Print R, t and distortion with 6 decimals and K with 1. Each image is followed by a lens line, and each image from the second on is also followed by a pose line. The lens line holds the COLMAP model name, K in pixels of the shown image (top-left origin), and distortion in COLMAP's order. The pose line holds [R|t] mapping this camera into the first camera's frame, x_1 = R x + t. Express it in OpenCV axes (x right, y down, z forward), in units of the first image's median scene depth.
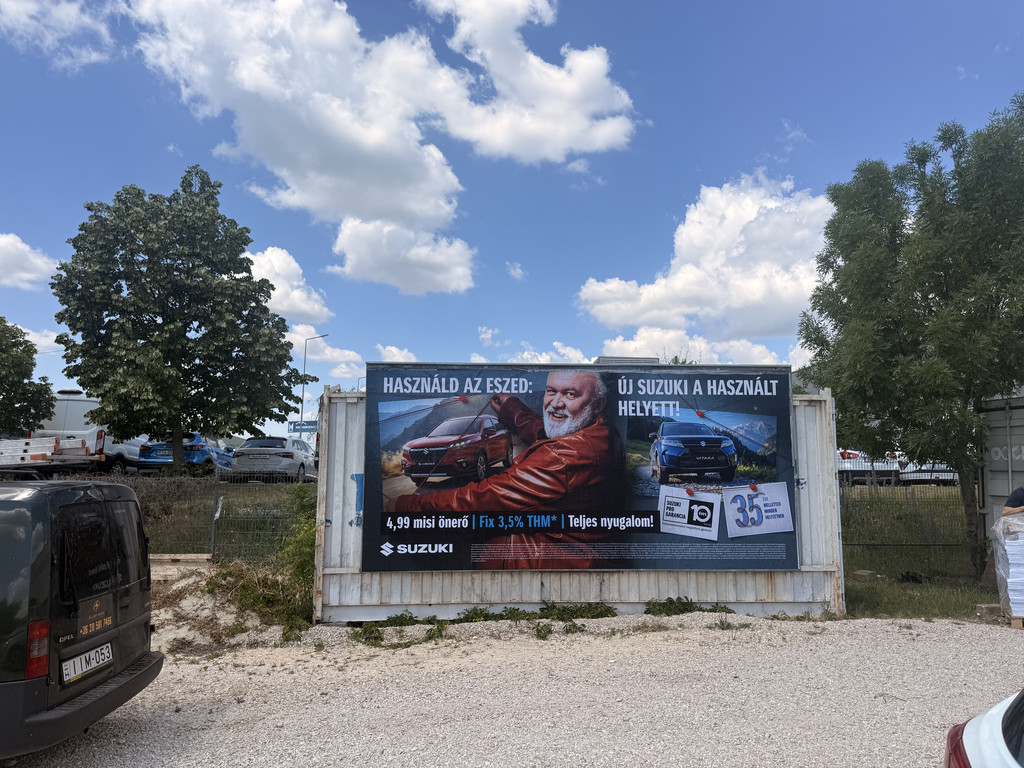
lens RADIAL K [[738.4, 0, 517.0], [0, 738.4, 377.8], [0, 0, 1]] dist [0.050911, -0.058541]
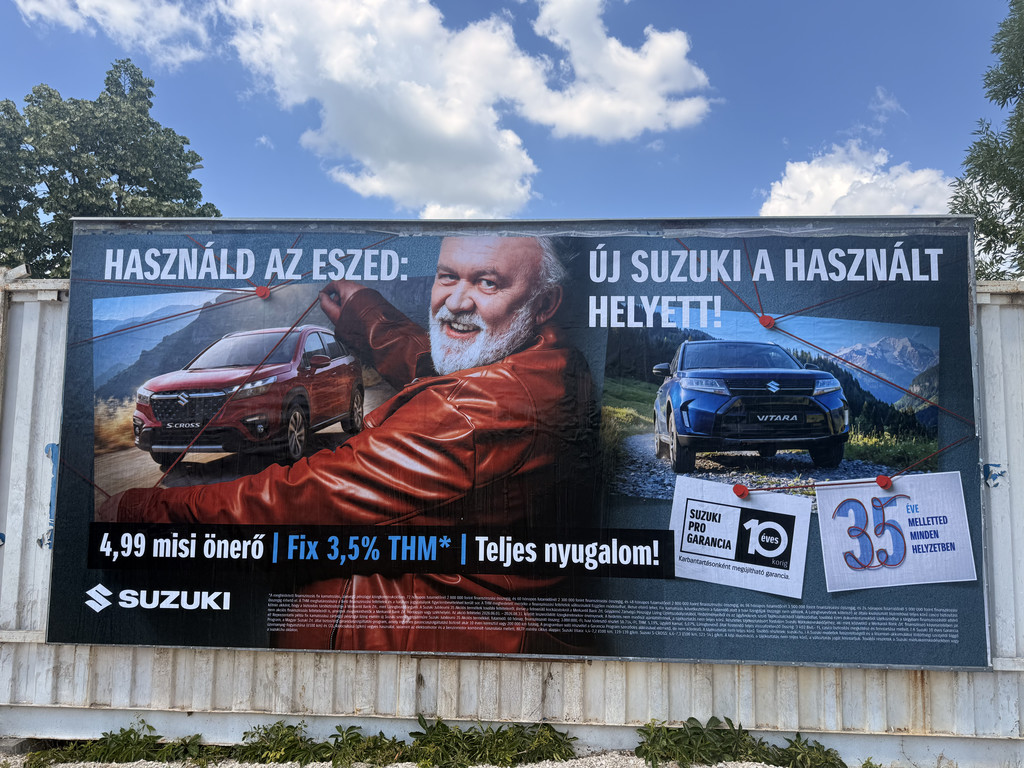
lens RADIAL K [[738.4, 0, 517.1], [0, 738.4, 386.7], [0, 0, 1]] dist [0.050911, -0.058541]
pose [[0.994838, 0.003712, -0.101408, 0.142220], [-0.000204, 0.999402, 0.034580, 0.073927], [0.101475, -0.034381, 0.994244, 0.533554]]
